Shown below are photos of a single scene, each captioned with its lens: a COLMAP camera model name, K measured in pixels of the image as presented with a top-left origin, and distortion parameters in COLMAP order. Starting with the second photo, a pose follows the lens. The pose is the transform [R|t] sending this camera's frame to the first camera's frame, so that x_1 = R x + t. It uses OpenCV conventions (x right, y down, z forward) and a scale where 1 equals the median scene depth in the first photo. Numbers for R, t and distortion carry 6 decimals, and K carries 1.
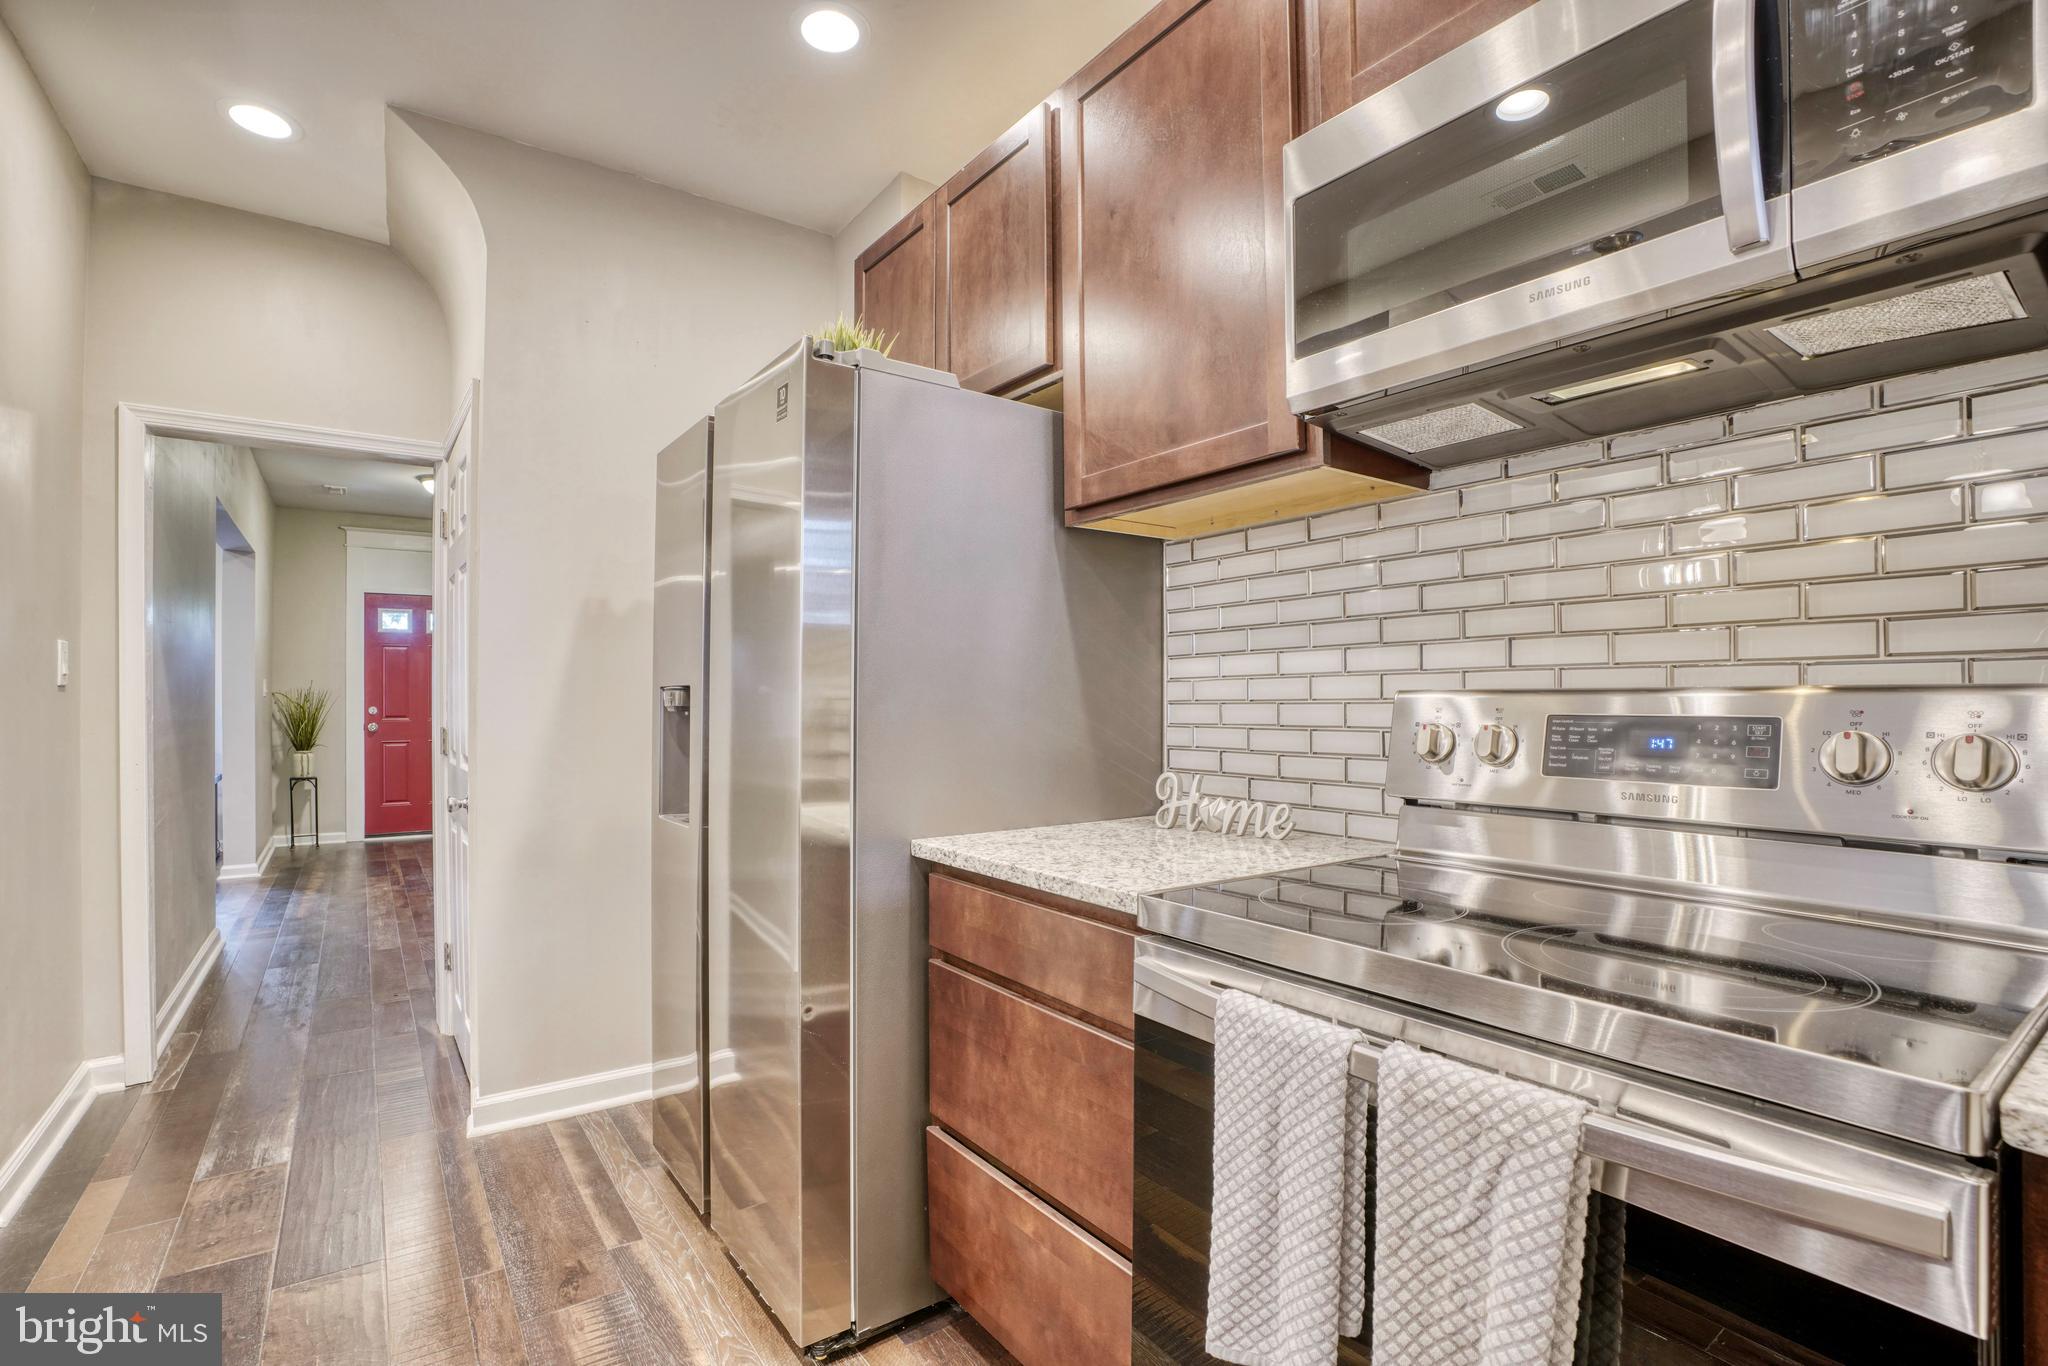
lens RADIAL K [[941.4, 0, 1005.8], [0, 941.4, 692.1], [0, 0, 1]] dist [-0.068930, 0.026062]
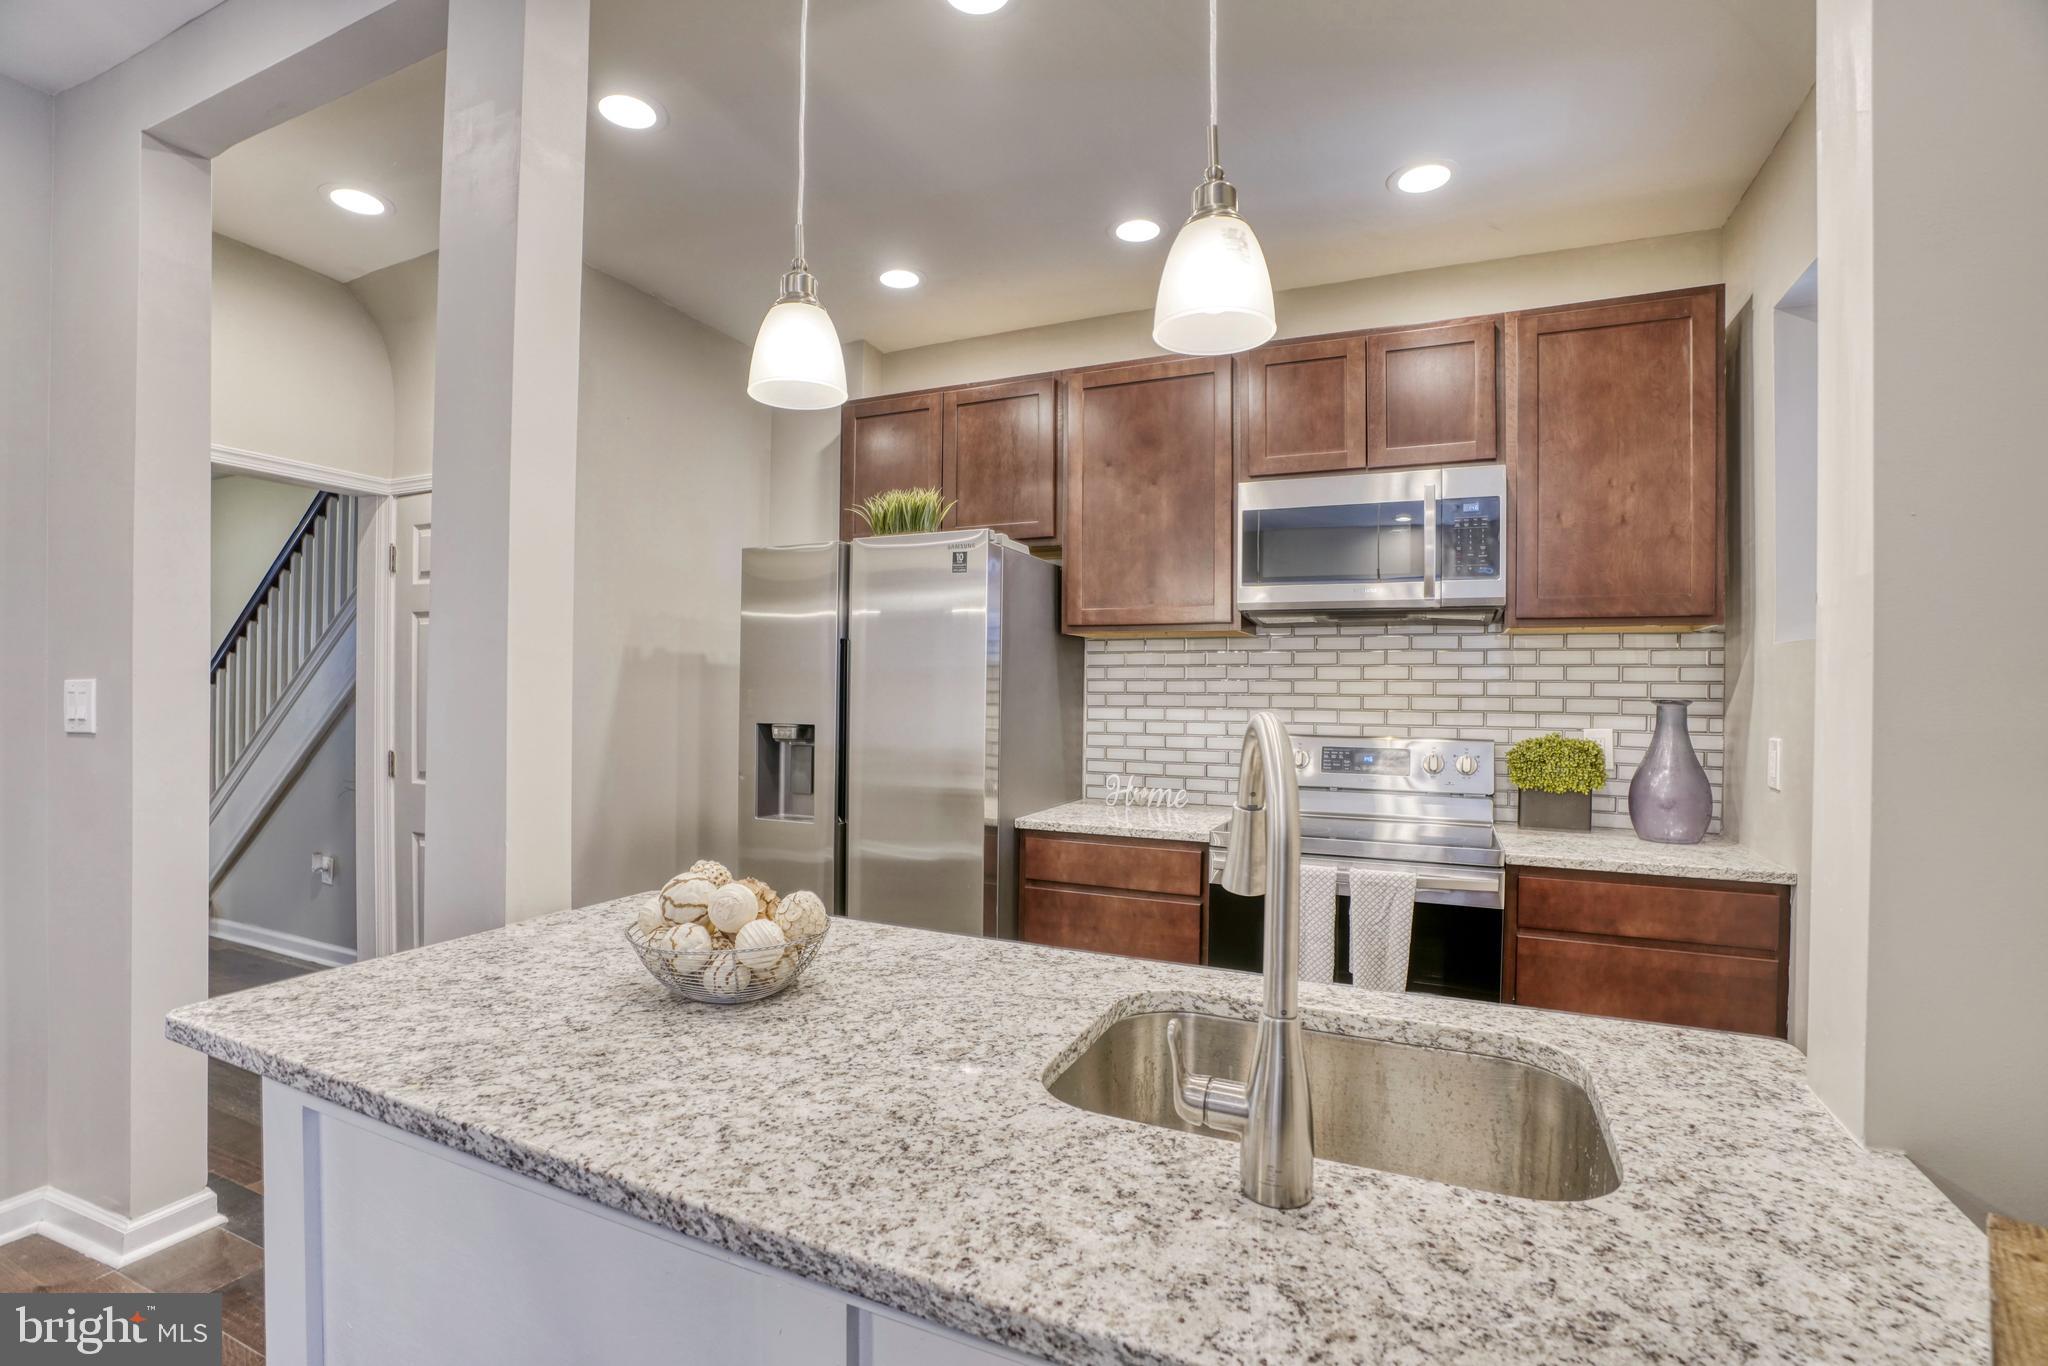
lens RADIAL K [[941.4, 0, 1004.6], [0, 941.4, 691.2], [0, 0, 1]] dist [-0.068930, 0.026062]
pose [[0.865547, 0.011040, 0.500706, -0.960369], [-0.016827, 0.999834, 0.007043, -0.087650], [-0.500545, -0.014521, 0.865589, -0.476518]]
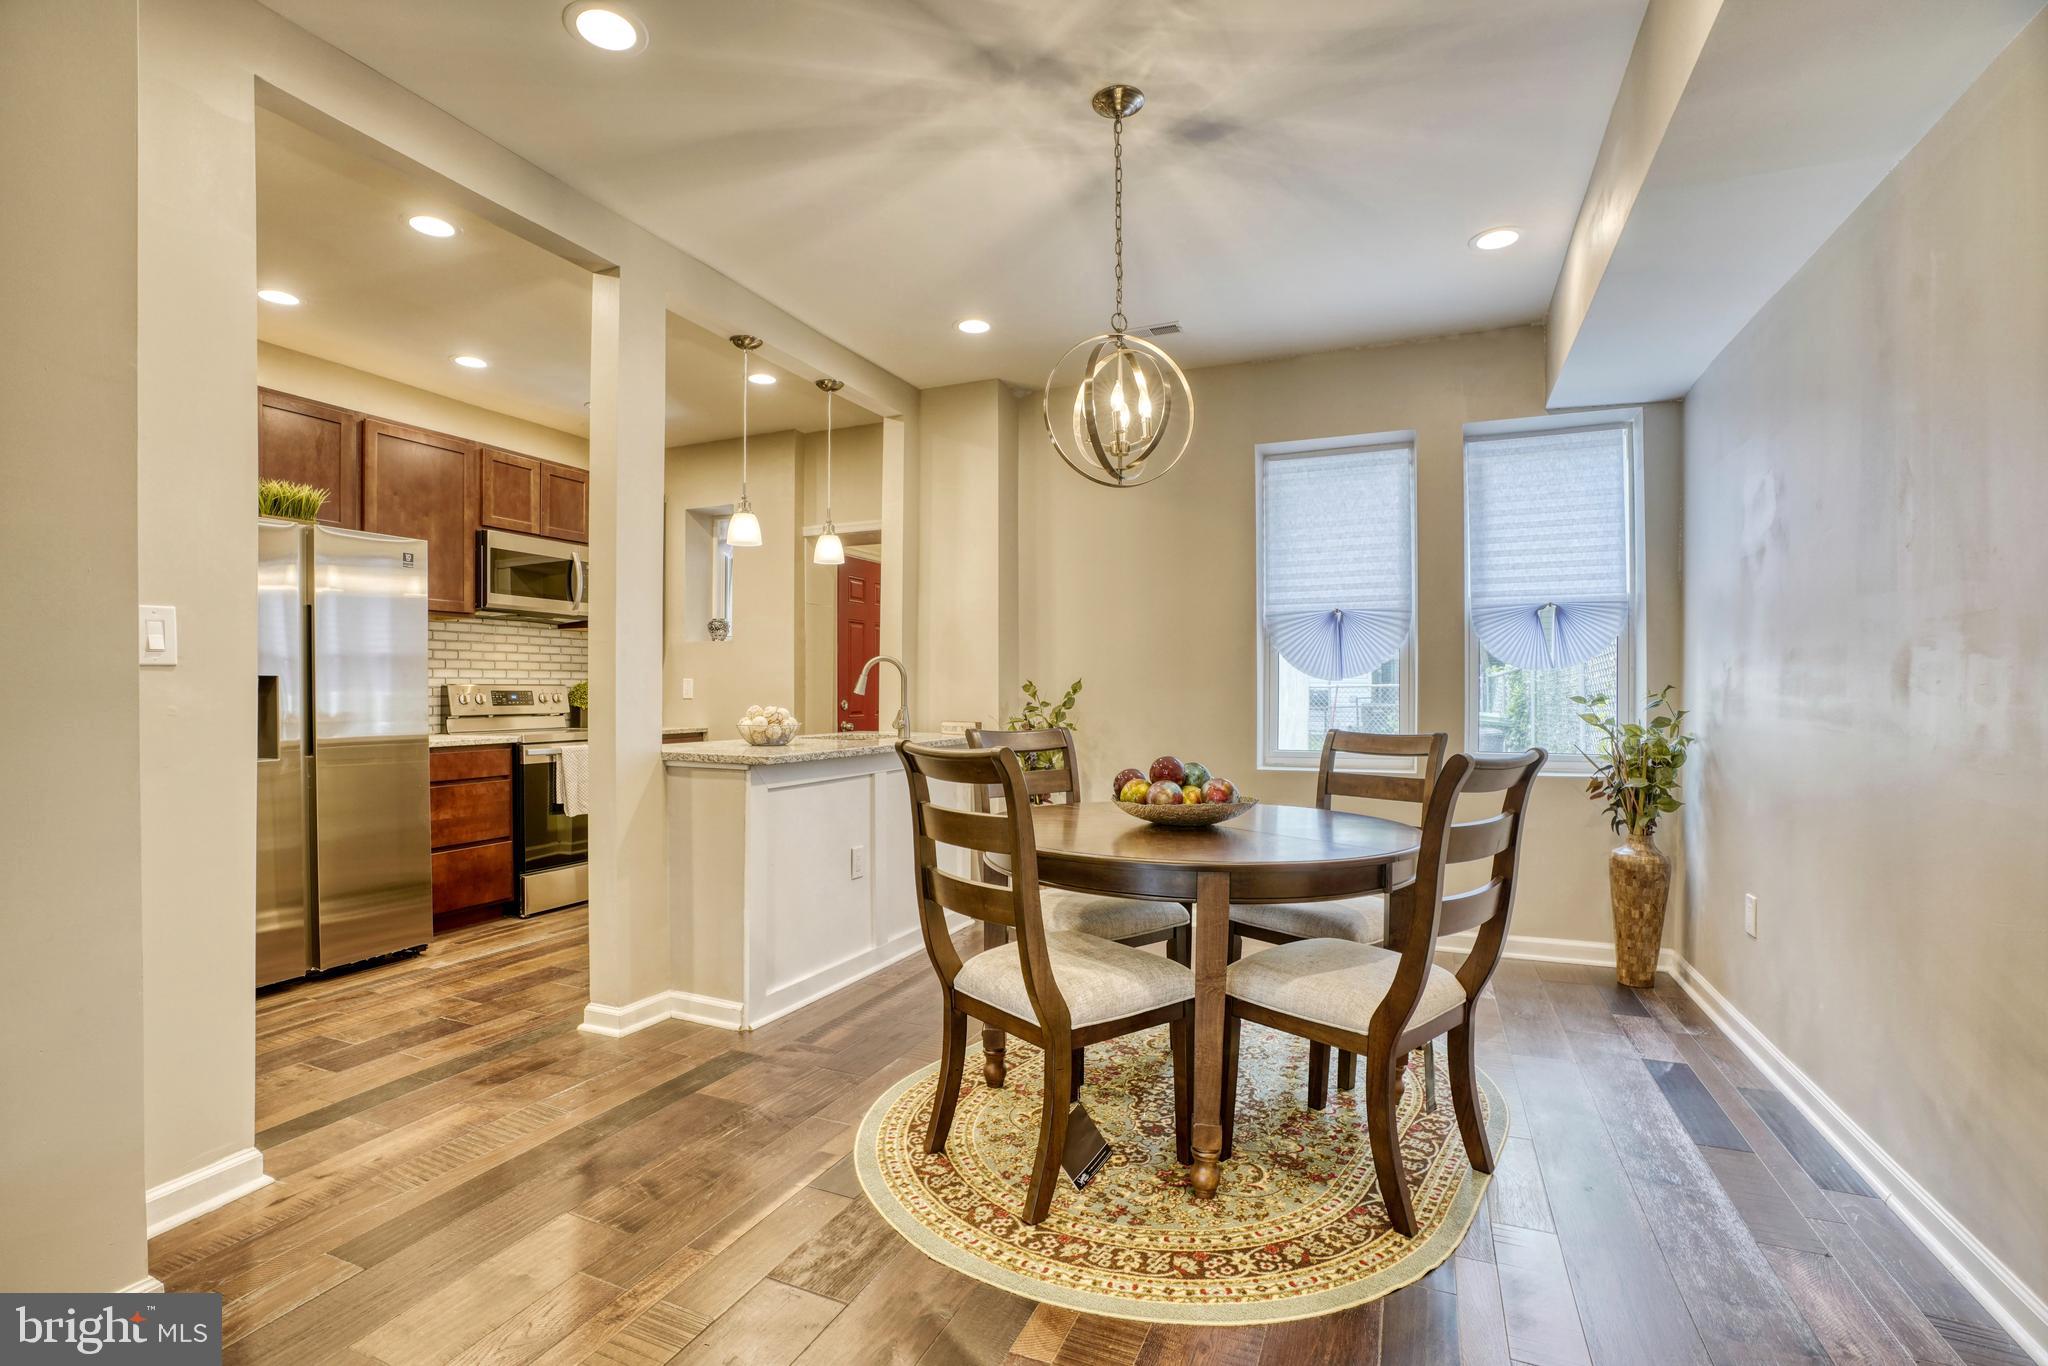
lens RADIAL K [[941.4, 0, 1008.0], [0, 941.4, 691.7], [0, 0, 1]] dist [-0.068930, 0.026062]
pose [[-0.517418, 0.002380, 0.855729, -2.878205], [-0.003836, 0.999980, -0.005101, 0.029634], [-0.855724, -0.005922, -0.517399, 0.852914]]
